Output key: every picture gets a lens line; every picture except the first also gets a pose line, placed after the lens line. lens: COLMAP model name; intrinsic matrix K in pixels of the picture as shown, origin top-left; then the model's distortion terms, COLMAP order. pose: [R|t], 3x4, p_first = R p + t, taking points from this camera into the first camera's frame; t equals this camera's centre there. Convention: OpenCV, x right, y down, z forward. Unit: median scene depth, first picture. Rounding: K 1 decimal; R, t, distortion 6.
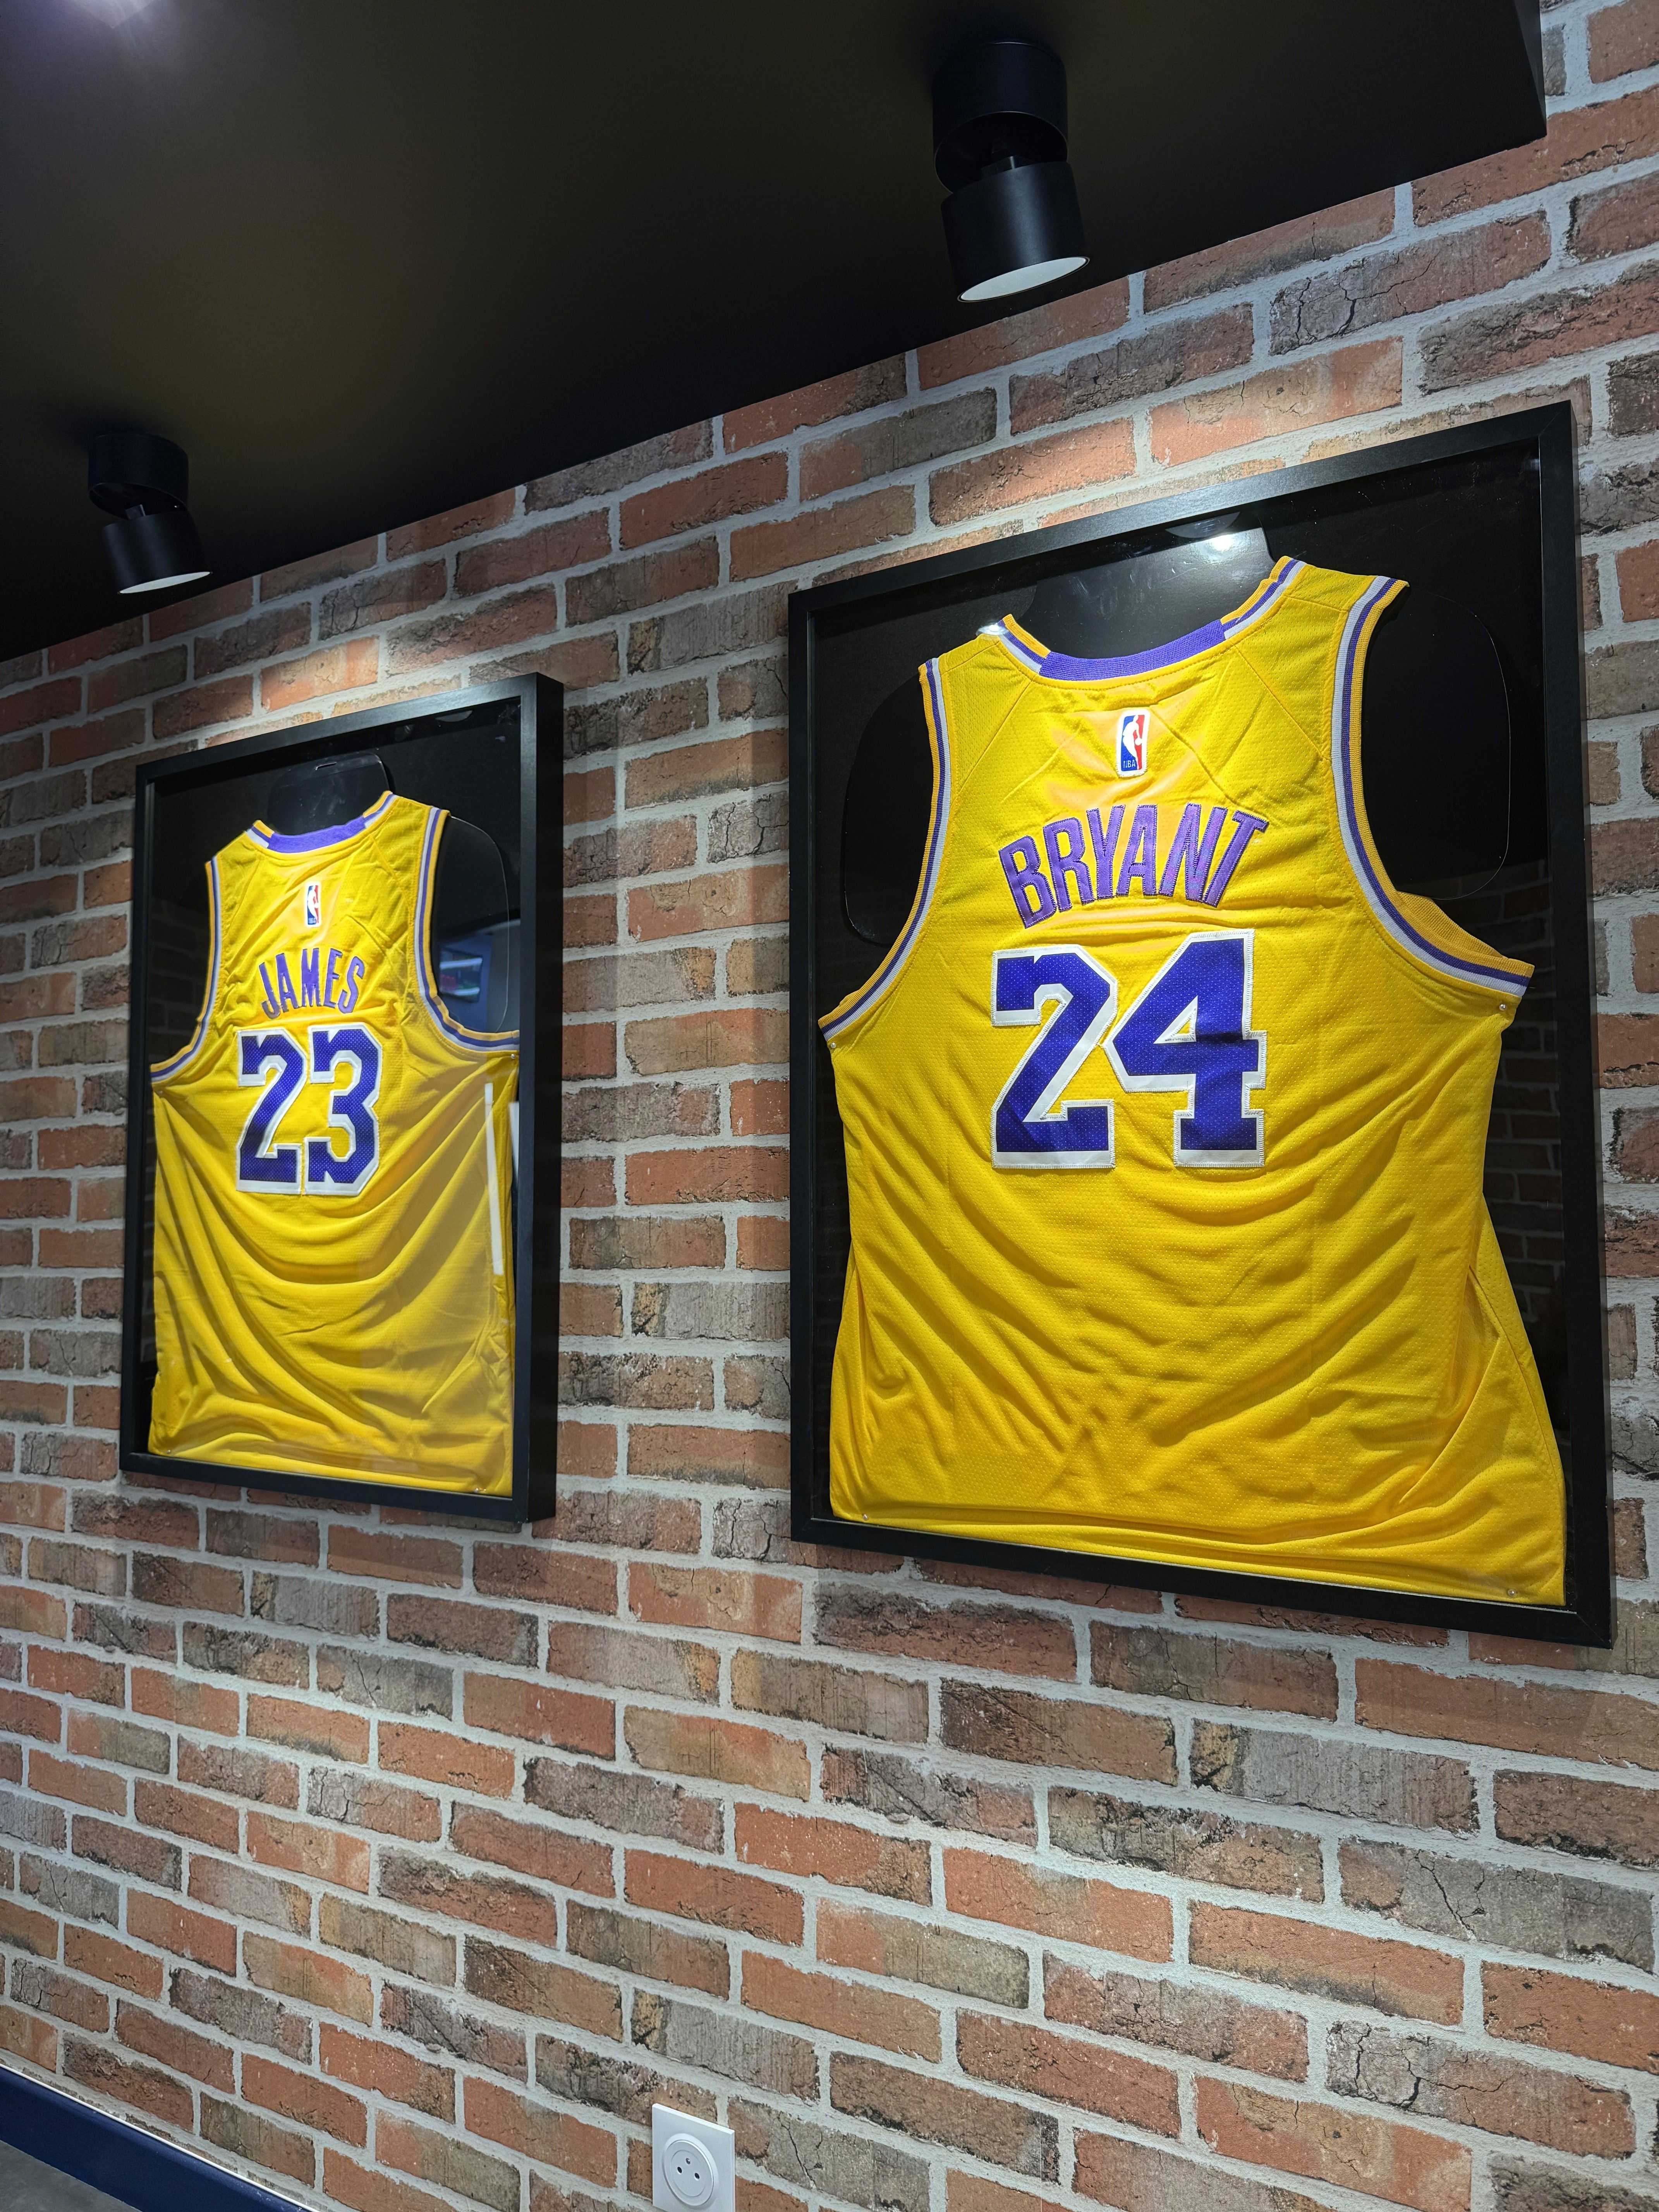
lens RADIAL K [[1570.8, 0, 832.2], [0, 1570.8, 1108.7], [0, 0, 1]] dist [0.026605, -0.028319]
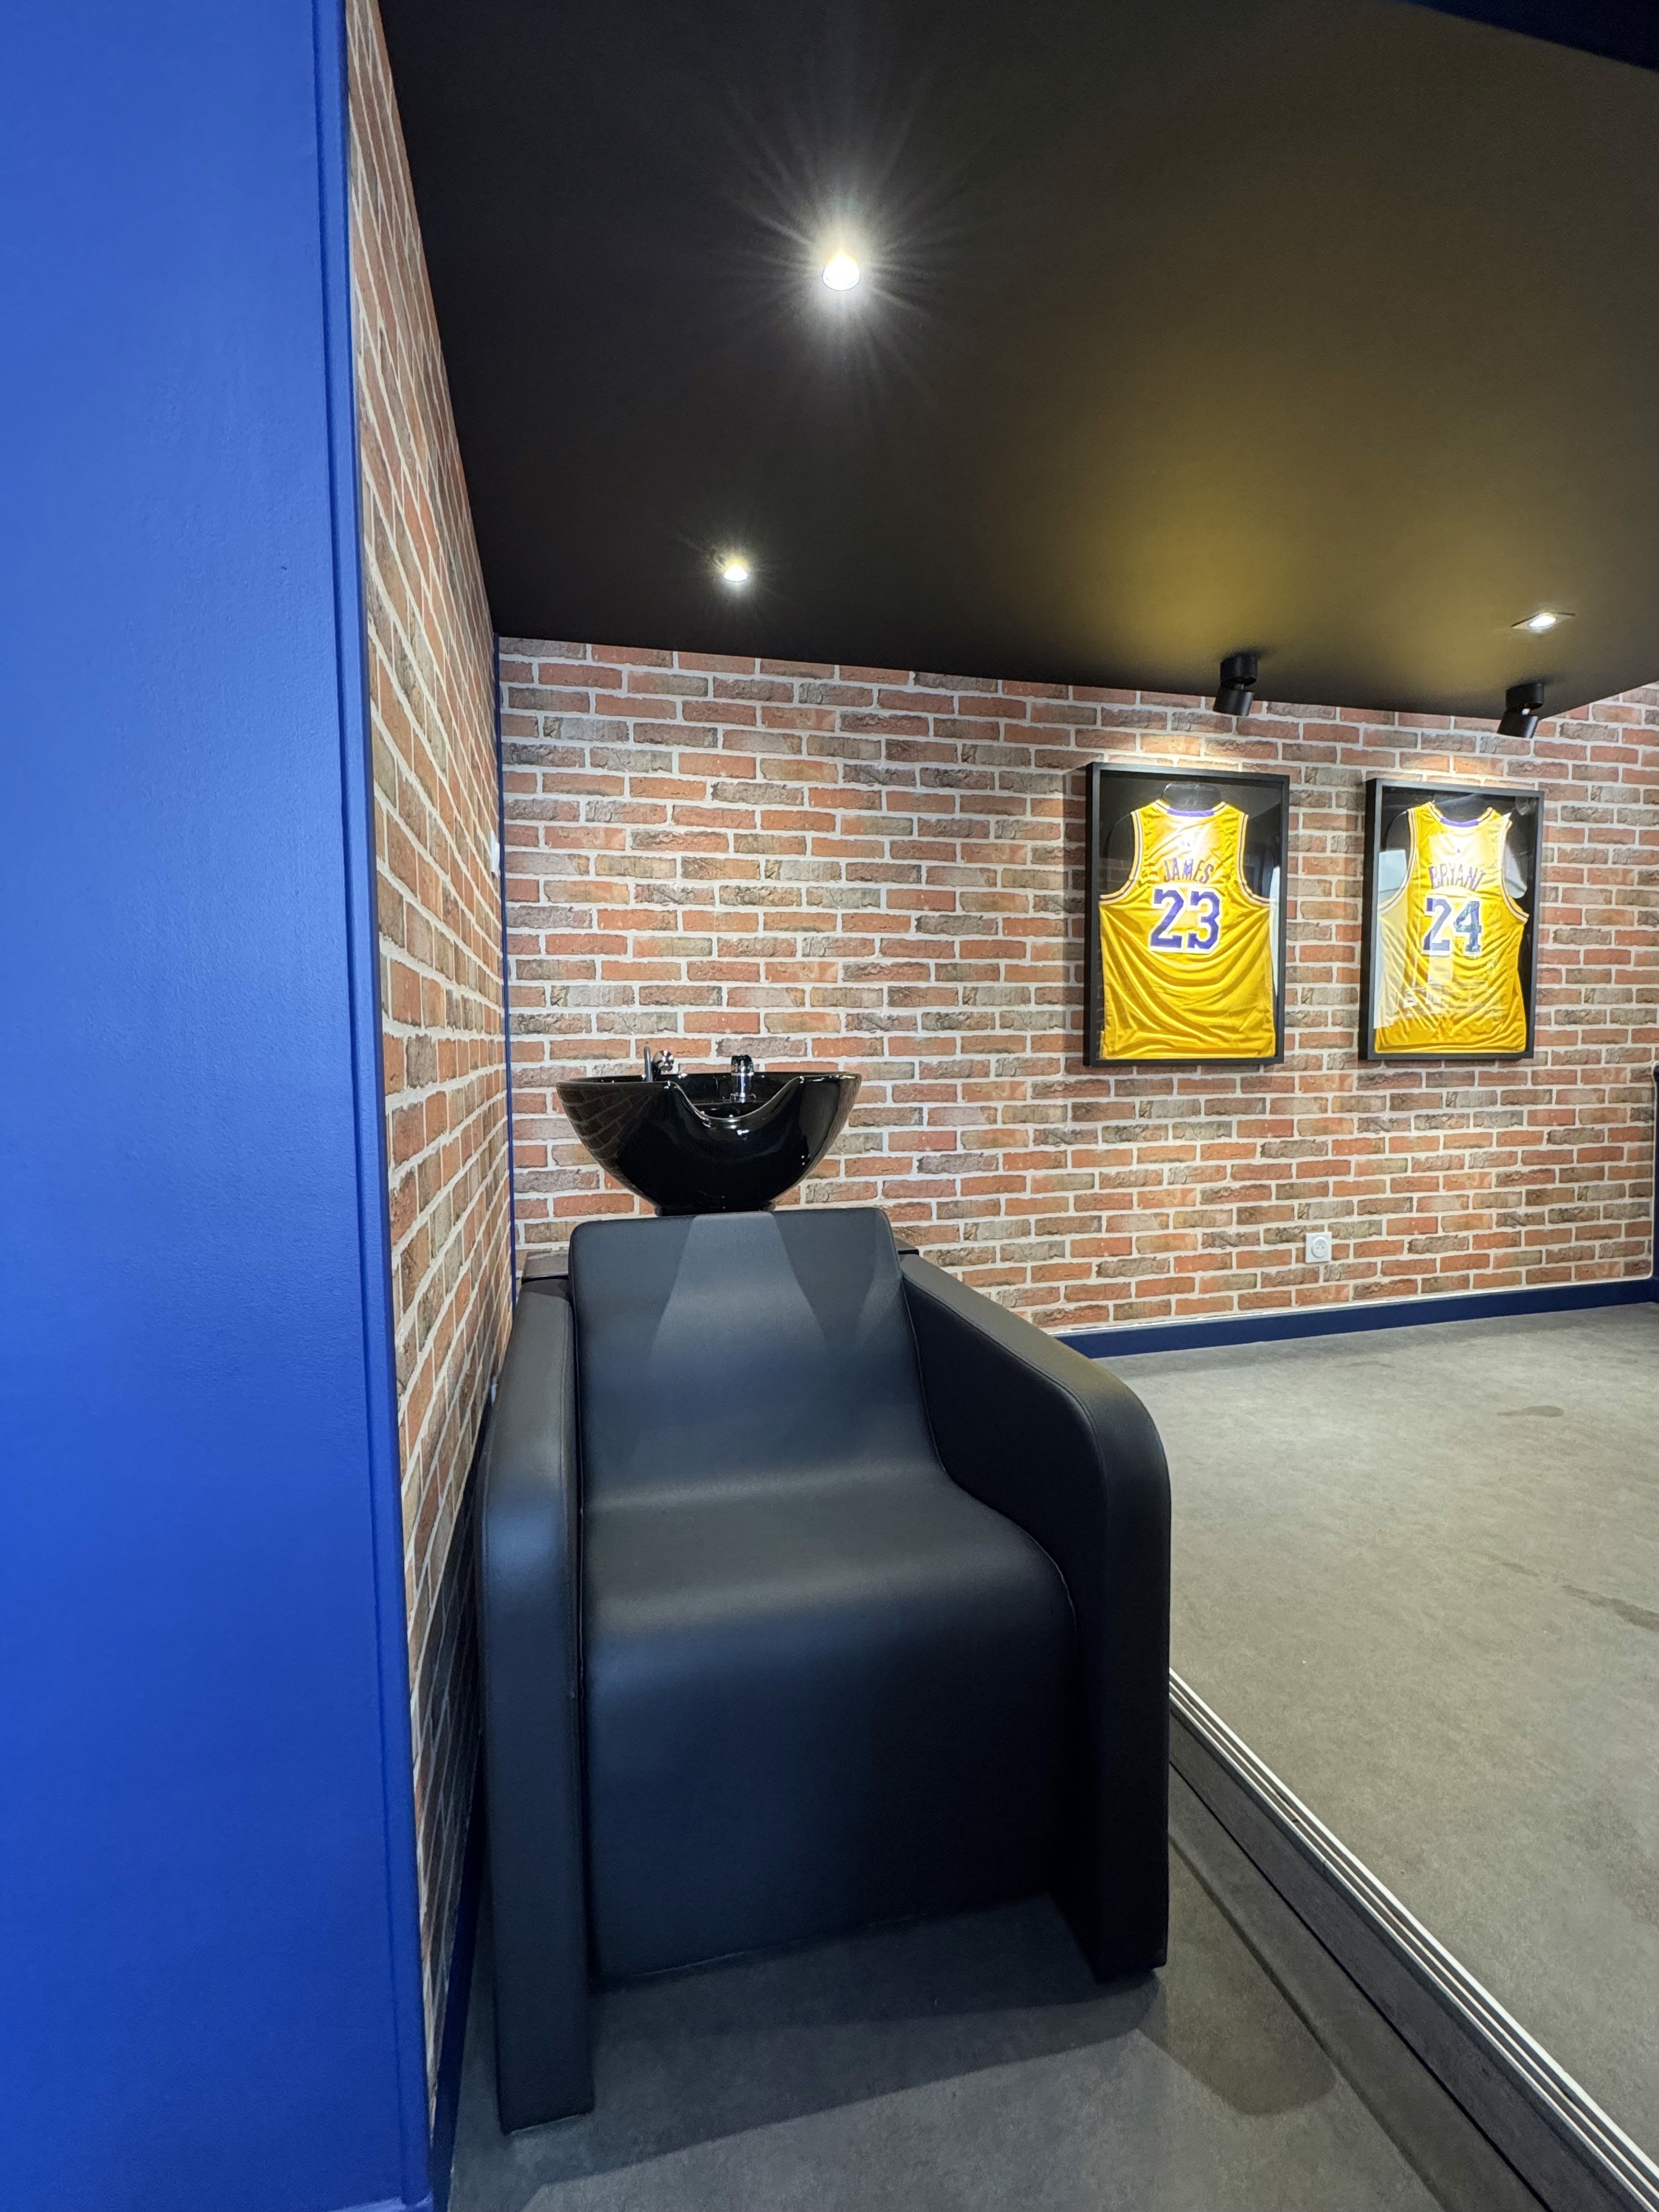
lens RADIAL K [[1015.4, 0, 815.6], [0, 1015.4, 1094.3], [0, 0, 1]] dist [-0.000044, 0.000025]
pose [[0.691353, -0.033230, 0.721753, -2.181060], [-0.048563, 0.994546, 0.092307, 0.178135], [-0.720883, -0.098867, 0.685968, 0.288105]]
